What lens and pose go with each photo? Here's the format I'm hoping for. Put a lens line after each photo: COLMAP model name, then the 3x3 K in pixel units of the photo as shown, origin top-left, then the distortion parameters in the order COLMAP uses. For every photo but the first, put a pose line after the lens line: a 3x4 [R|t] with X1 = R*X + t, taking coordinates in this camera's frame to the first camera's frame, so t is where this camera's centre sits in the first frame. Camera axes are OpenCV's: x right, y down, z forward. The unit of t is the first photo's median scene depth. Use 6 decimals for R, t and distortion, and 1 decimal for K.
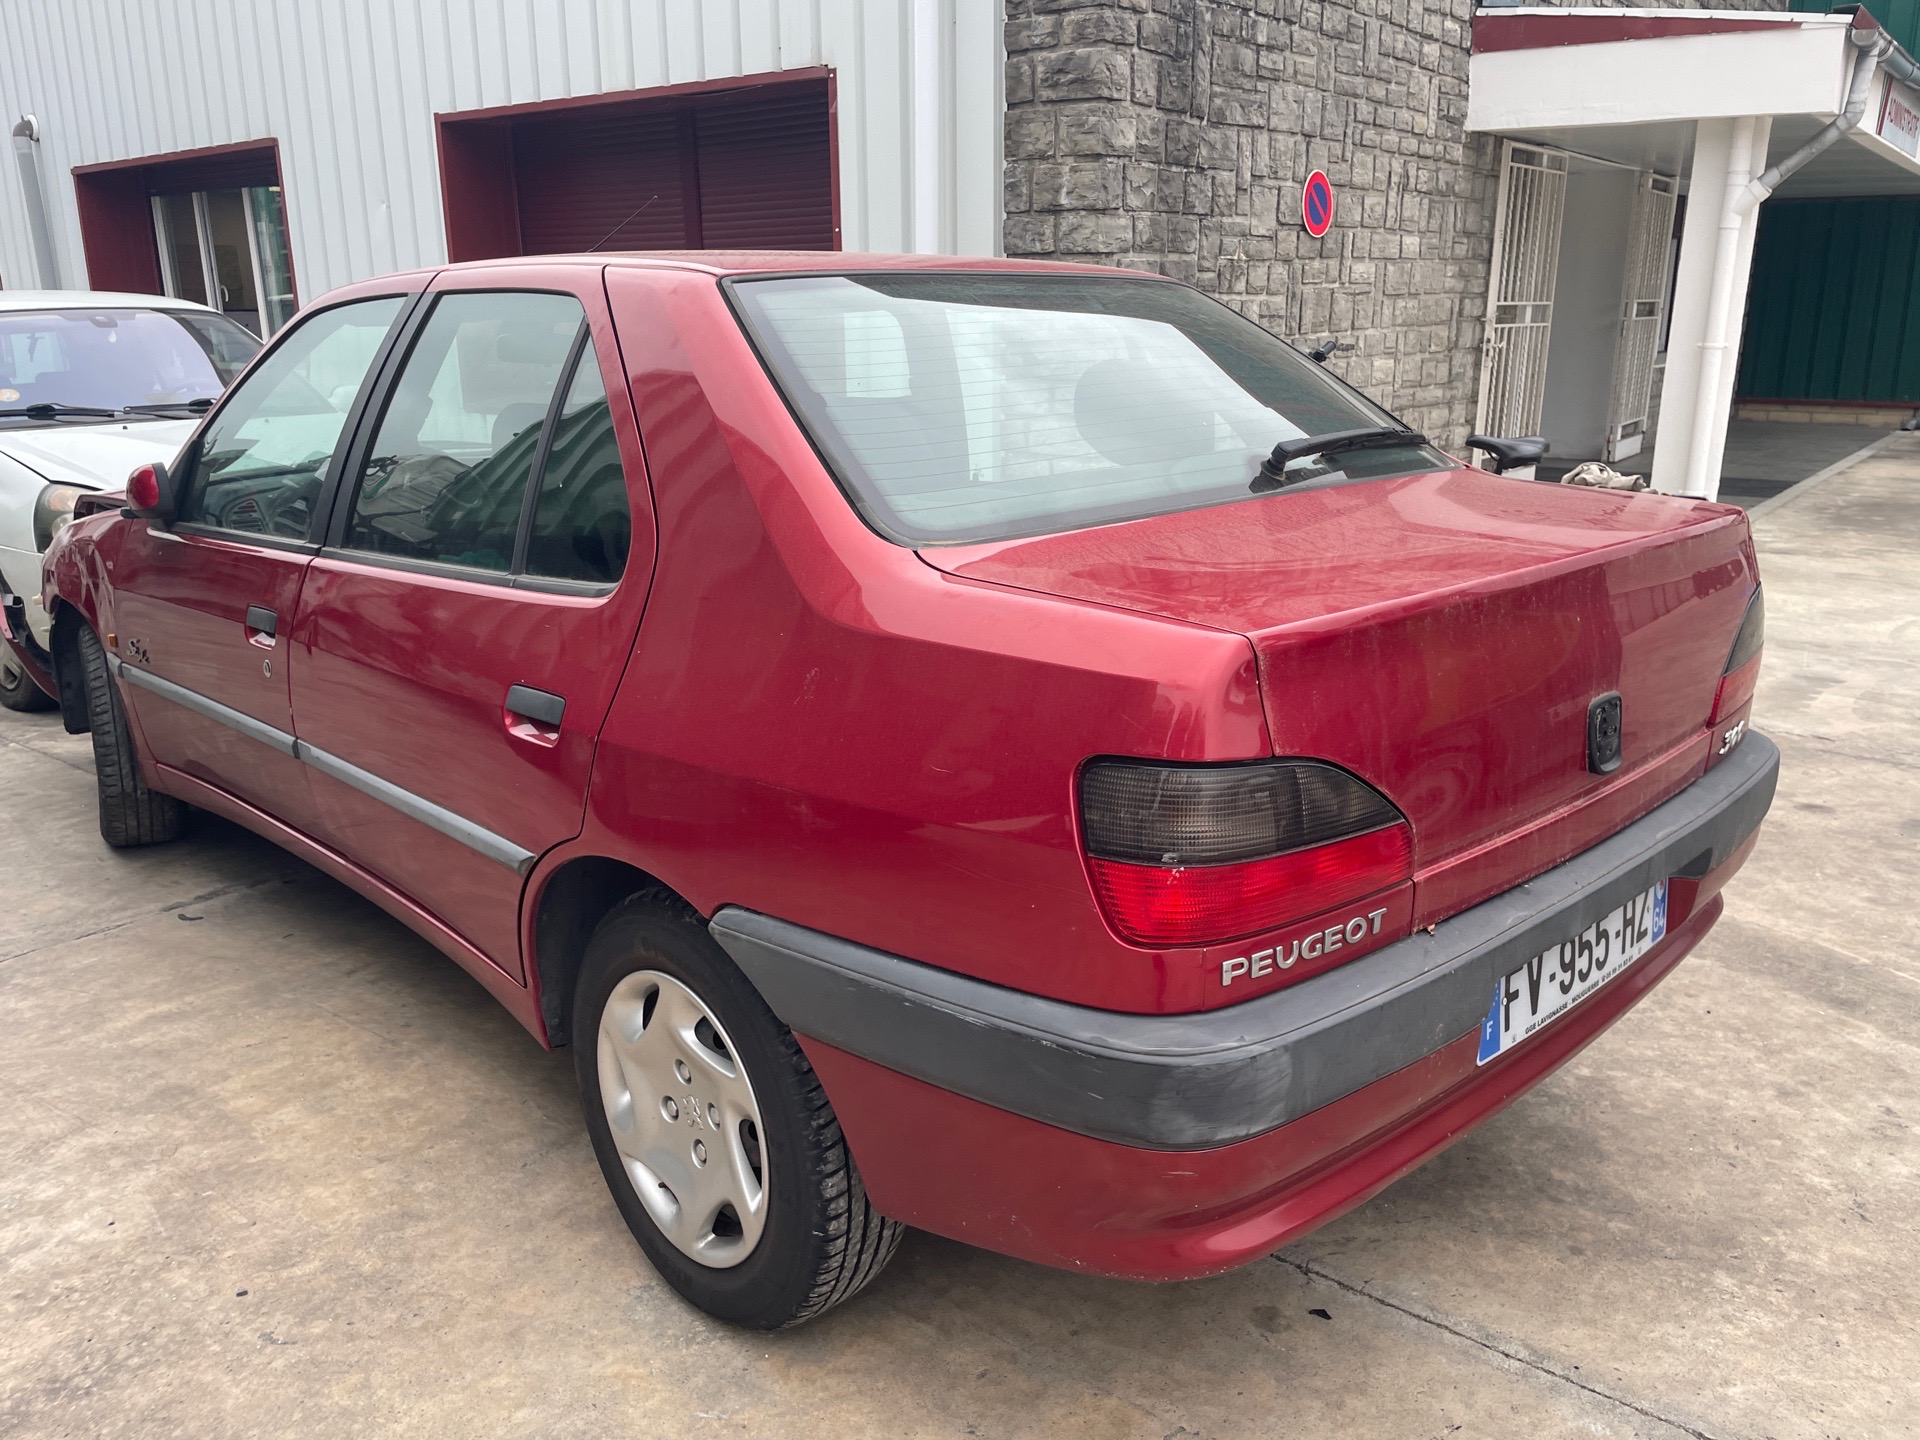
lens RADIAL K [[1471.8, 0, 967.2], [0, 1471.8, 721.5], [0, 0, 1]] dist [0.001749, -0.003758]
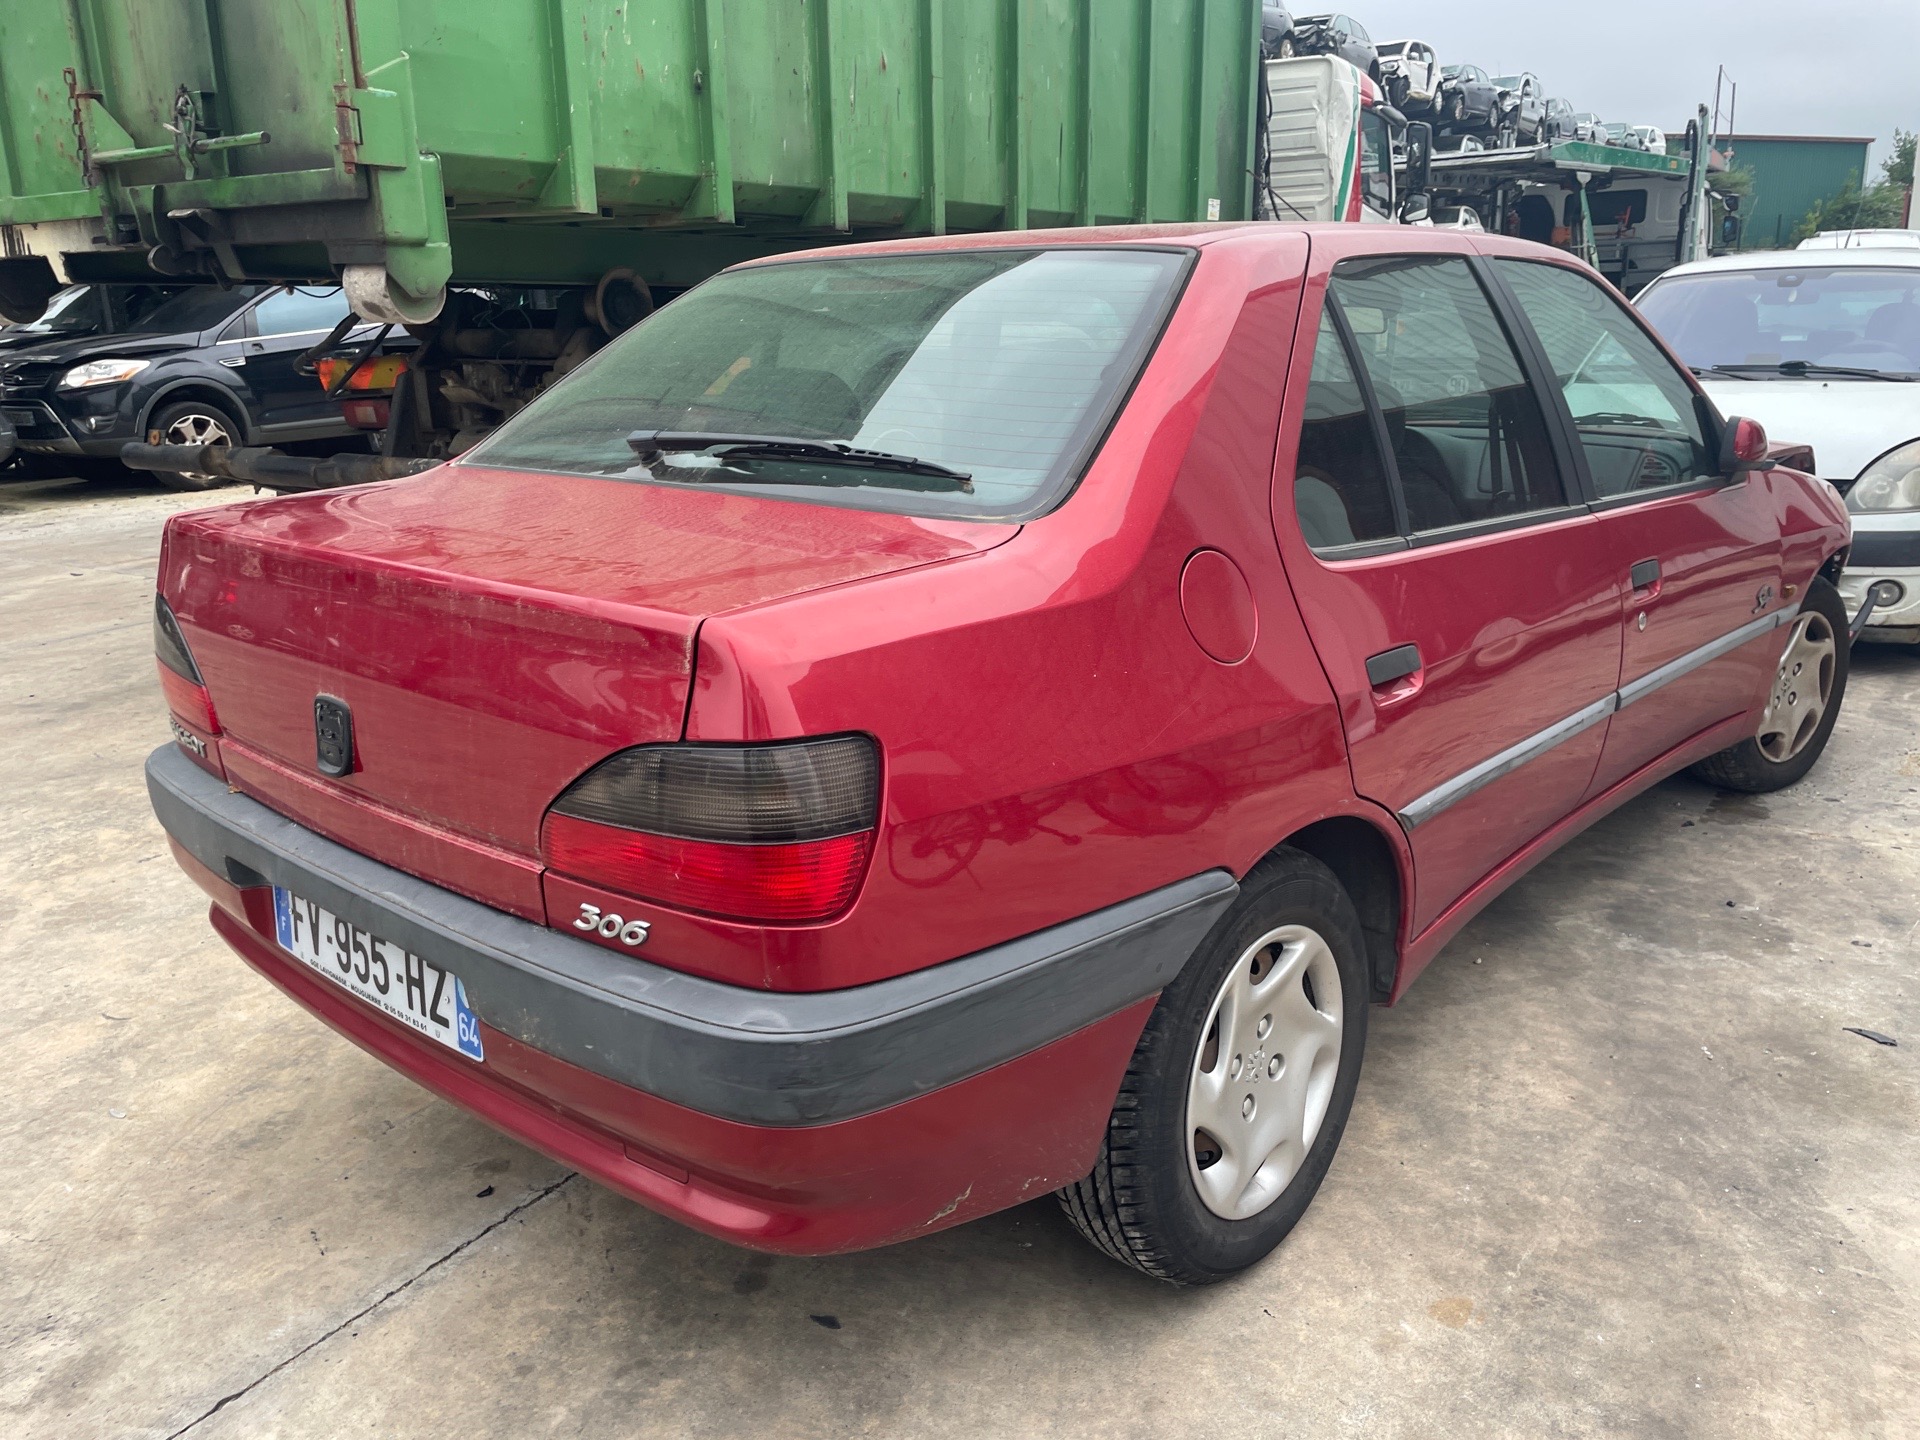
lens RADIAL K [[1471.8, 0, 964.1], [0, 1471.8, 725.5], [0, 0, 1]] dist [0.001749, -0.003758]
pose [[0.077702, 0.289981, -0.953873, 1.268594], [-0.252675, 0.931256, 0.262523, -0.329928], [0.964426, 0.220621, 0.145631, 1.128660]]
